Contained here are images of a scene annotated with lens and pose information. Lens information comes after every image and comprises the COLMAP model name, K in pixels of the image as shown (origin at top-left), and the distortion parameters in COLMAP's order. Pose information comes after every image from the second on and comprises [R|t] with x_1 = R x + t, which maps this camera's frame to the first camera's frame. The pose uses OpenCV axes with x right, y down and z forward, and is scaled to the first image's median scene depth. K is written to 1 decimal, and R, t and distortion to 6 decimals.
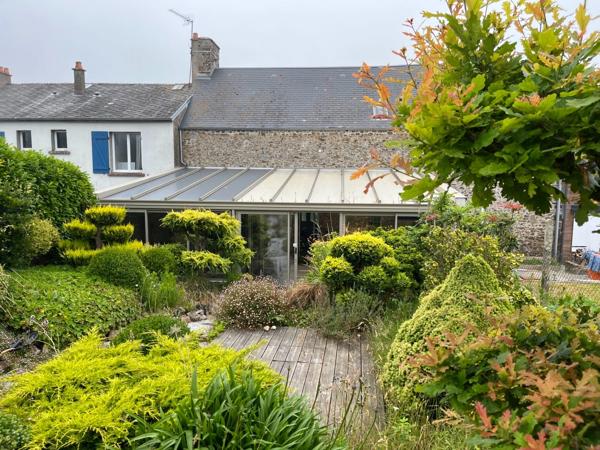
lens RADIAL K [[459.7, 0, 302.8], [0, 459.7, 228.4], [0, 0, 1]] dist [0.090041, -0.117613]
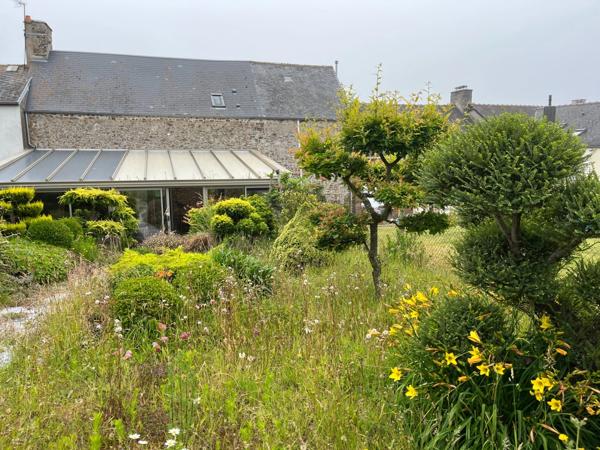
lens RADIAL K [[459.7, 0, 302.8], [0, 459.7, 228.4], [0, 0, 1]] dist [0.090041, -0.117613]
pose [[0.927039, -0.070291, 0.368316, -0.142319], [0.050578, 0.996736, 0.062920, 0.014307], [-0.371537, -0.039701, 0.927569, -0.310150]]
